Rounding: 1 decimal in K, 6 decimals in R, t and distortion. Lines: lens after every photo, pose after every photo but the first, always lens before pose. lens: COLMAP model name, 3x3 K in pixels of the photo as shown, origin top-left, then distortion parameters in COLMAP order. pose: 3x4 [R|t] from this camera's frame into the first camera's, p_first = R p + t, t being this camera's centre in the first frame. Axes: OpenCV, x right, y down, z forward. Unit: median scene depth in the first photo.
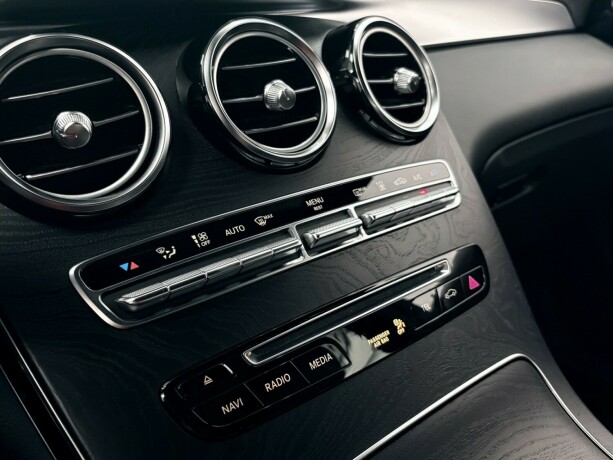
lens RADIAL K [[567.2, 0, 303.7], [0, 567.2, 228.2], [0, 0, 1]] dist [-0.016851, 0.000000]
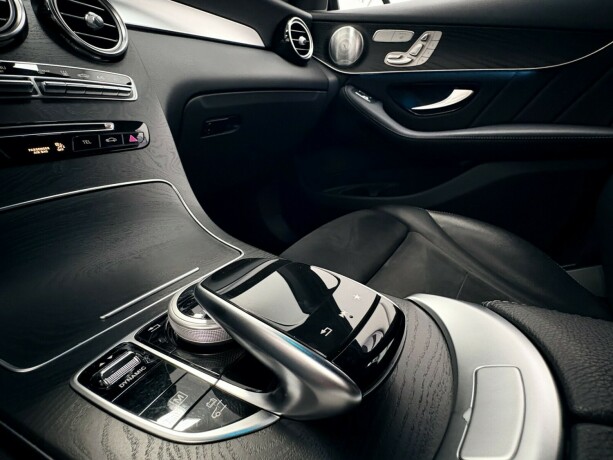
lens RADIAL K [[326.9, 0, 295.1], [0, 326.9, 228.0], [0, 0, 1]] dist [0.007586, 0.000003]
pose [[0.955344, -0.025941, 0.294355, 0.498966], [0.006426, 0.997727, 0.067072, 0.320747], [-0.295426, -0.062185, 0.953340, -0.144417]]
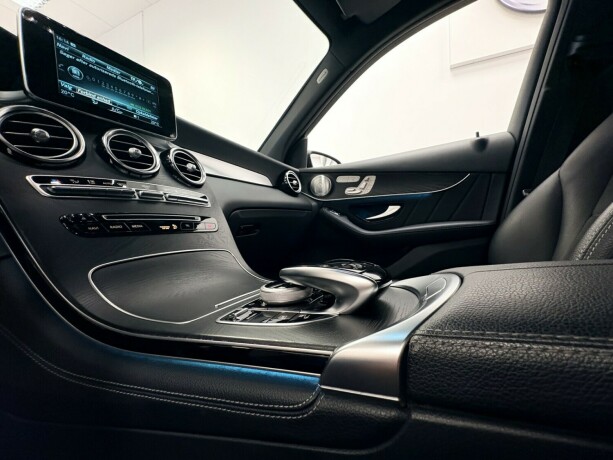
lens RADIAL K [[259.4, 0, 306.1], [0, 259.4, 228.9], [0, 0, 1]] dist [0.002747, -0.001372]
pose [[0.921283, 0.043275, 0.386477, 0.252185], [0.083906, 0.948263, -0.306197, 0.586589], [-0.379733, 0.314522, 0.869988, -0.366434]]
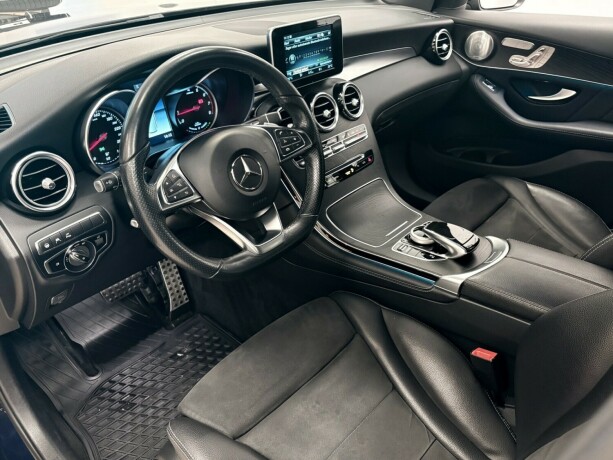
lens RADIAL K [[497.5, 0, 305.5], [0, 497.5, 230.1], [0, 0, 1]] dist [0.015957, -0.000799]
pose [[0.986928, -0.009626, 0.160876, -0.720829], [-0.031509, 0.967427, 0.251181, -0.292162], [-0.158053, -0.252966, 0.954477, -2.416406]]
